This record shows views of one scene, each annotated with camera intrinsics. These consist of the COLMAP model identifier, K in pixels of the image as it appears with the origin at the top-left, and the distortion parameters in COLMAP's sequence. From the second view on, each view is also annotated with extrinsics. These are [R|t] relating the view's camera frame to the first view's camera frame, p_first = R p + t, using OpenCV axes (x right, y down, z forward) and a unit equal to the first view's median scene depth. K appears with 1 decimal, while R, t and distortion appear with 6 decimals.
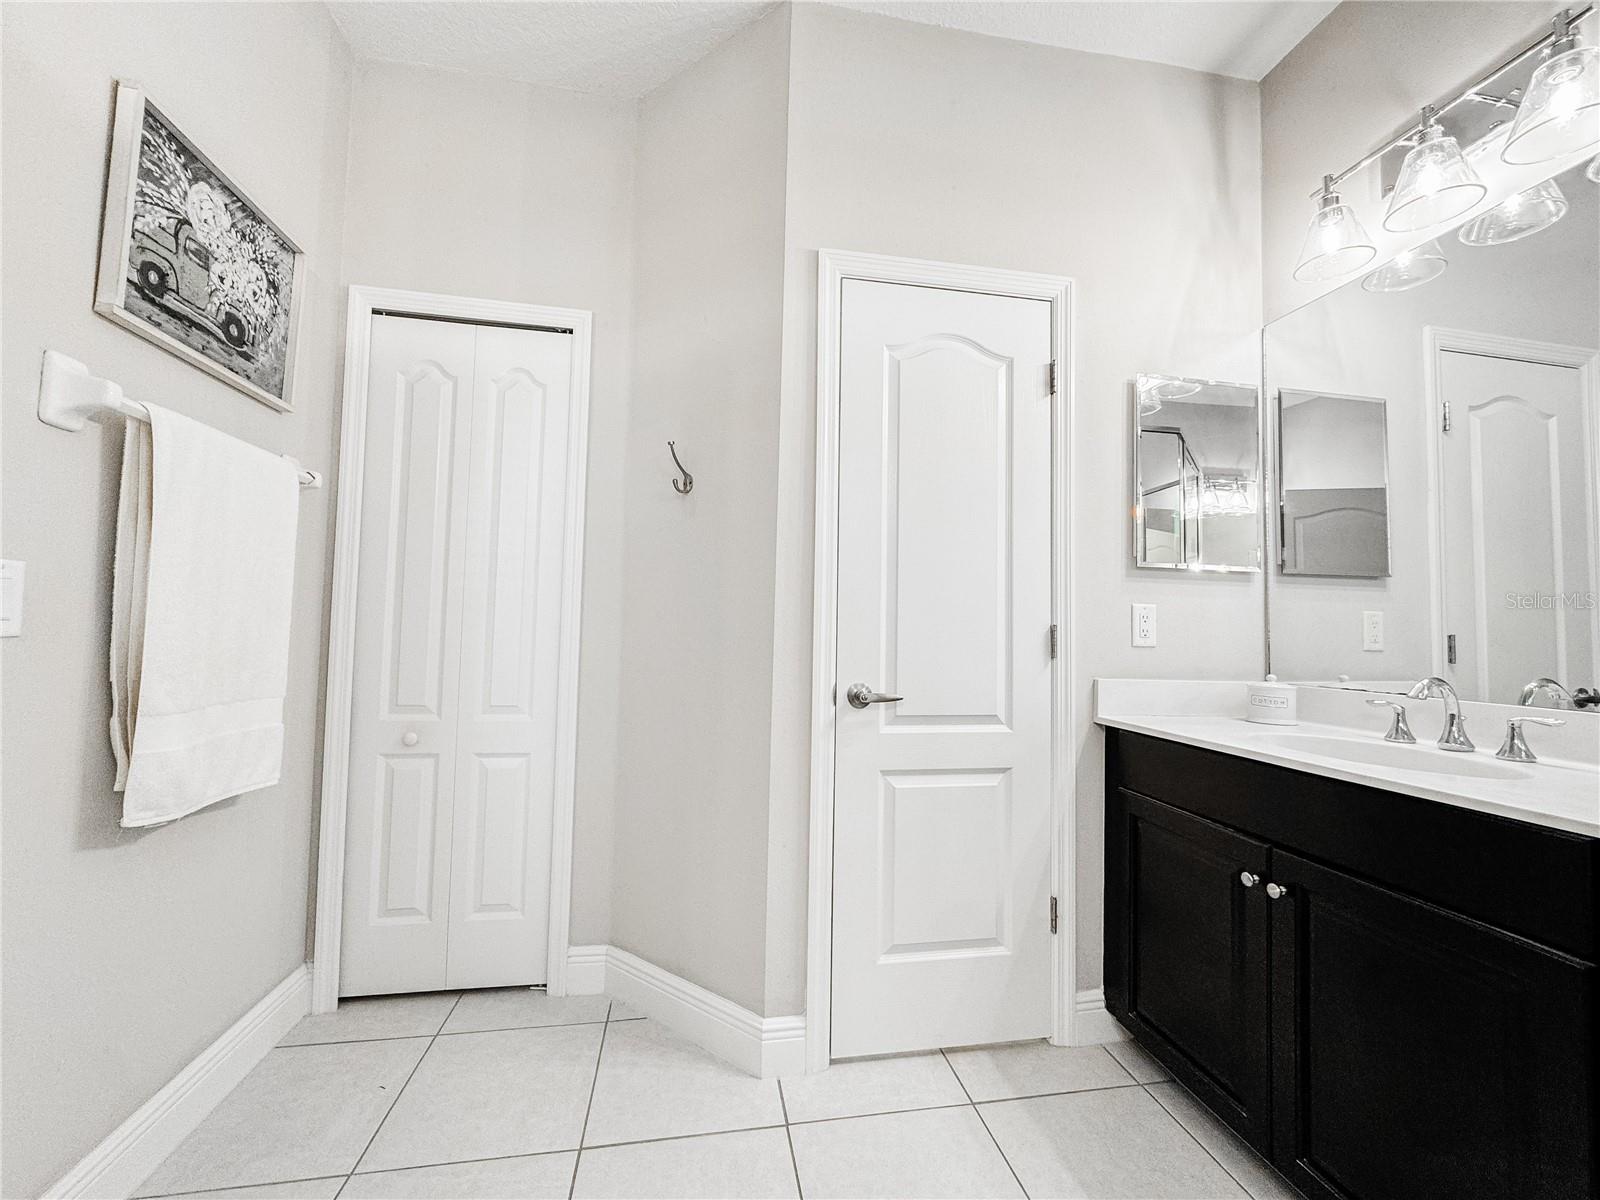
lens RADIAL K [[634.3, 0, 794.0], [0, 634.3, 600.3], [0, 0, 1]] dist [-0.004137, -0.000305]
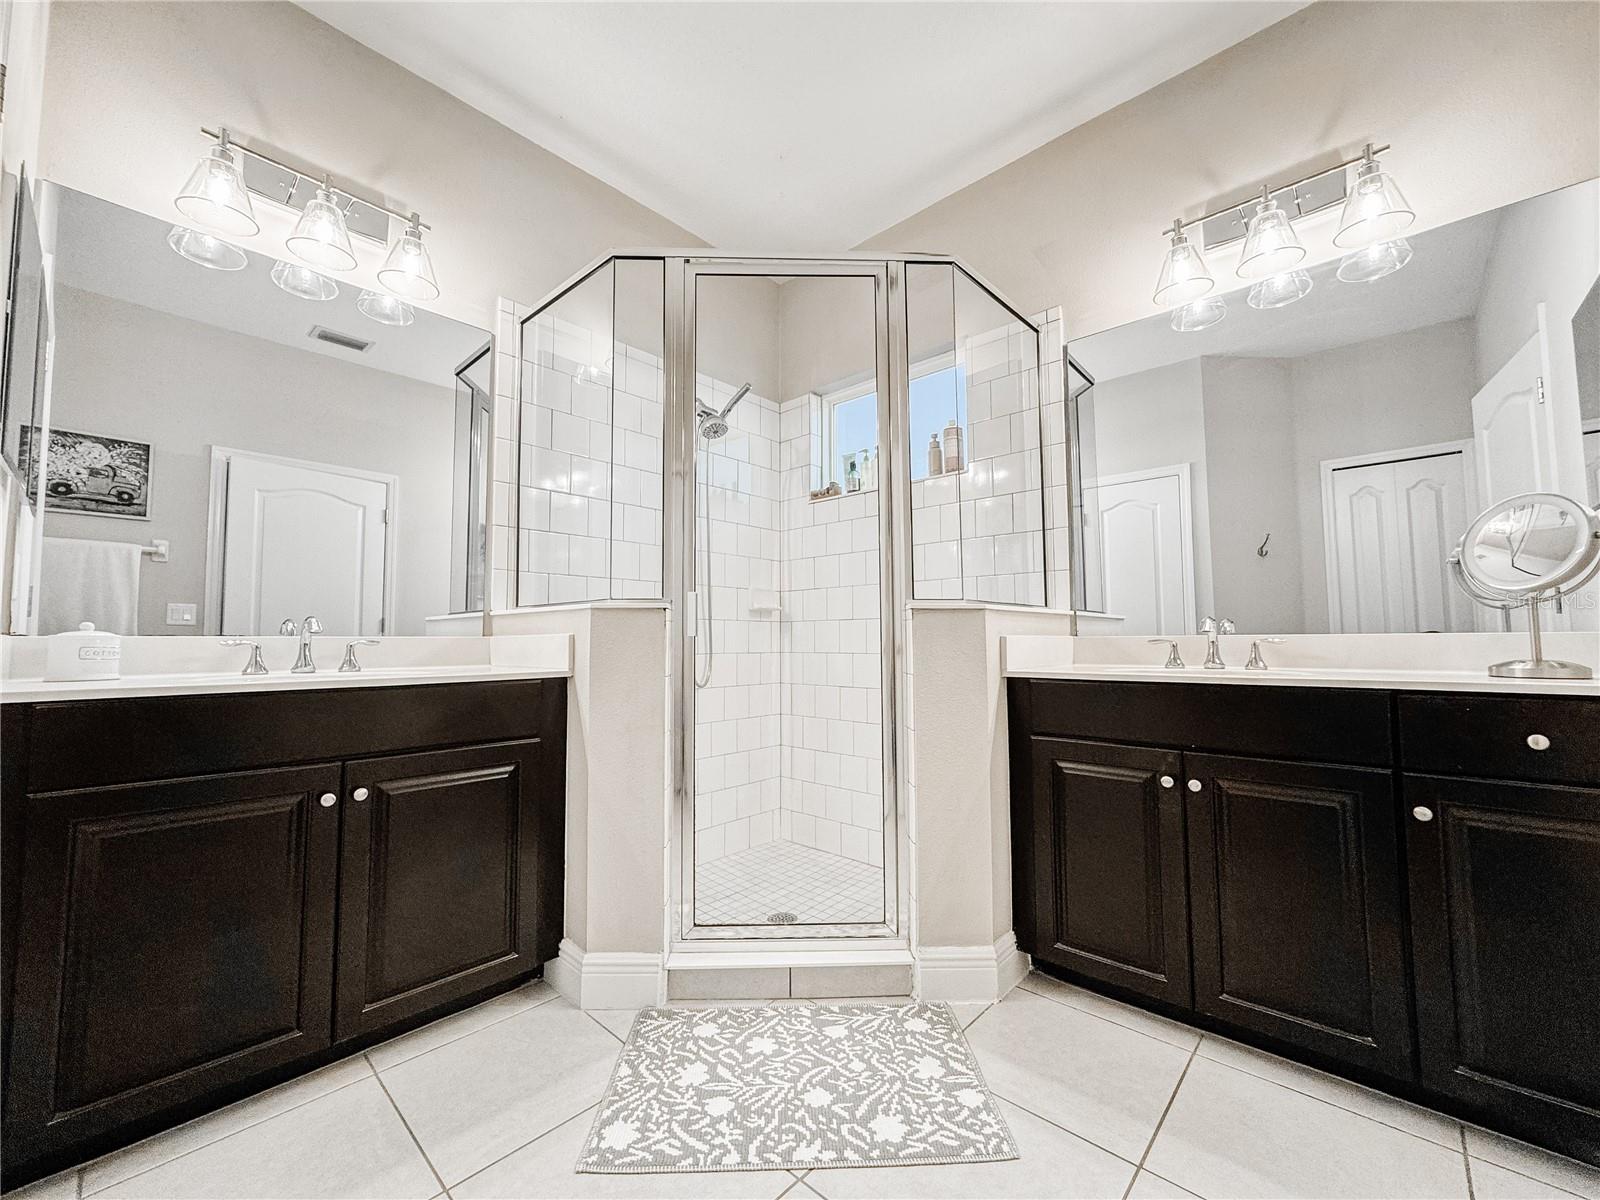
lens RADIAL K [[634.3, 0, 799.3], [0, 634.3, 596.4], [0, 0, 1]] dist [-0.004137, -0.000305]
pose [[-0.608056, 0.035179, 0.793114, -0.481670], [-0.049531, 0.995390, -0.082125, 0.110101], [-0.792347, -0.089220, -0.603511, 0.792222]]
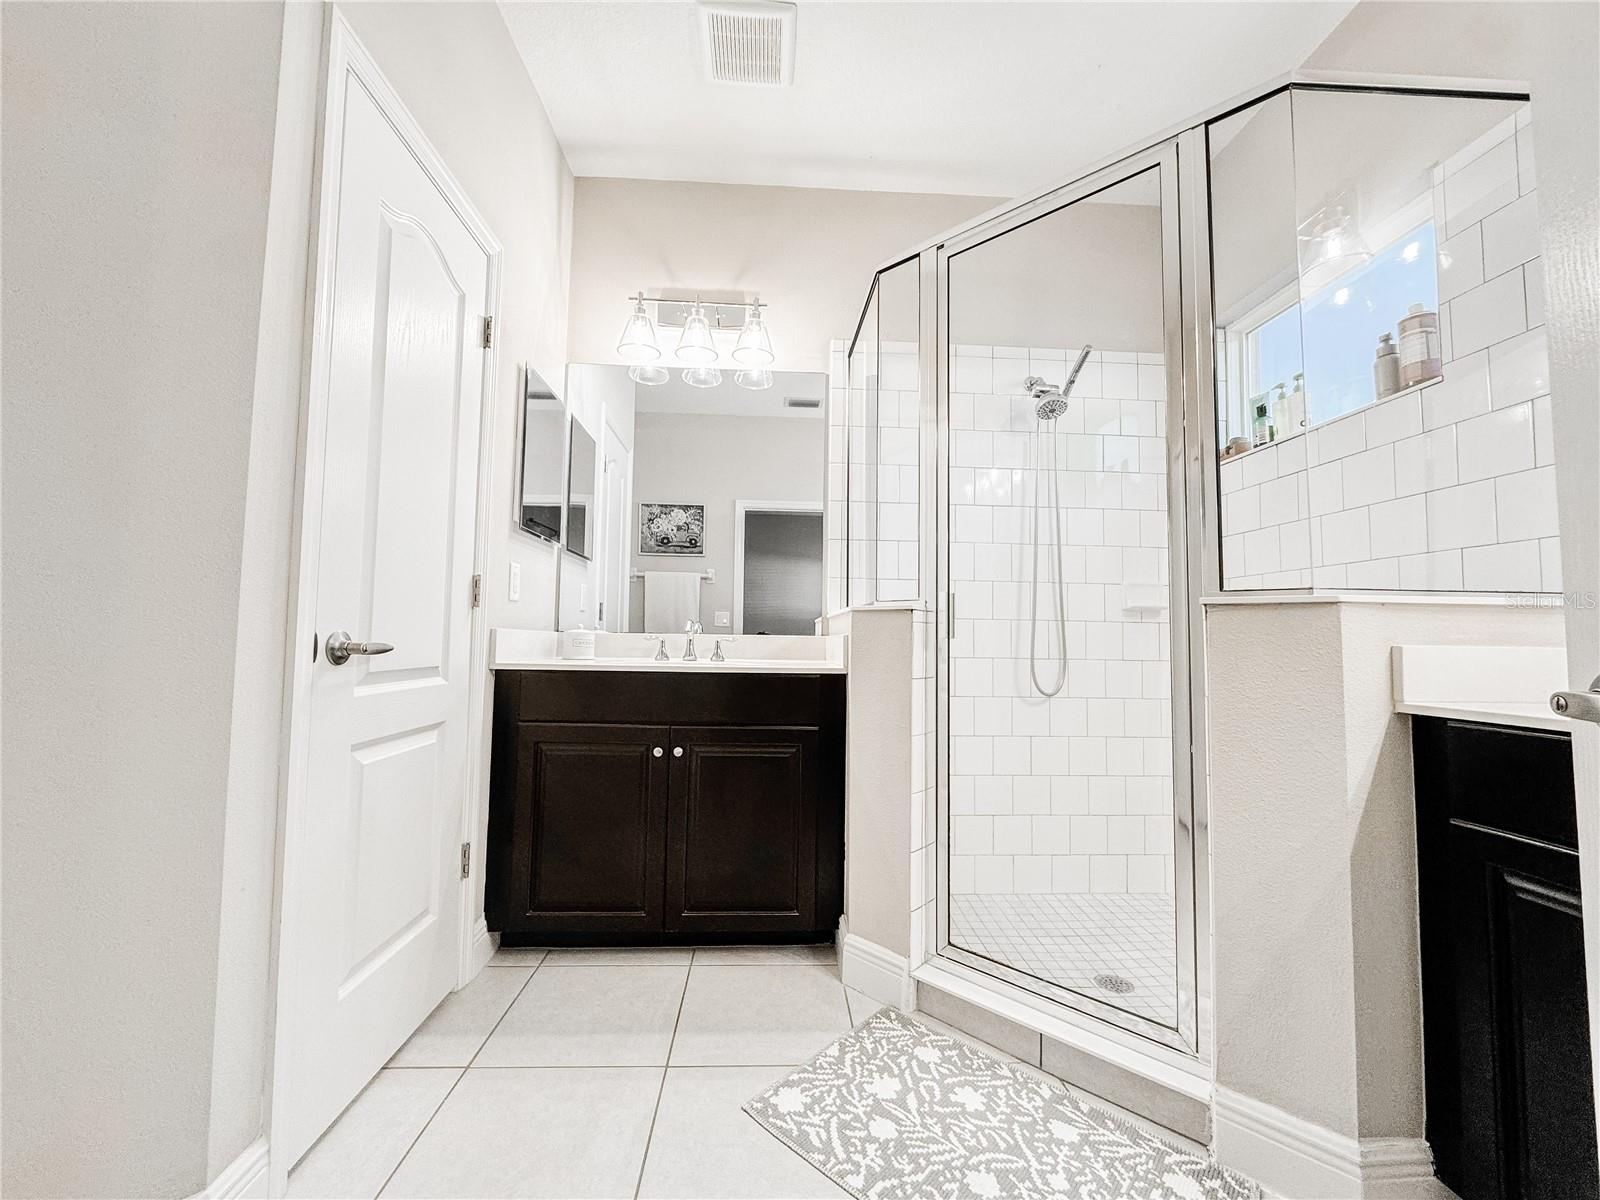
lens RADIAL K [[634.3, 0, 806.2], [0, 634.3, 598.5], [0, 0, 1]] dist [-0.004137, -0.000305]
pose [[0.117786, 0.043504, 0.992086, -0.561240], [-0.063782, 0.997309, -0.036160, 0.084383], [-0.990989, -0.059018, 0.120244, 0.375177]]
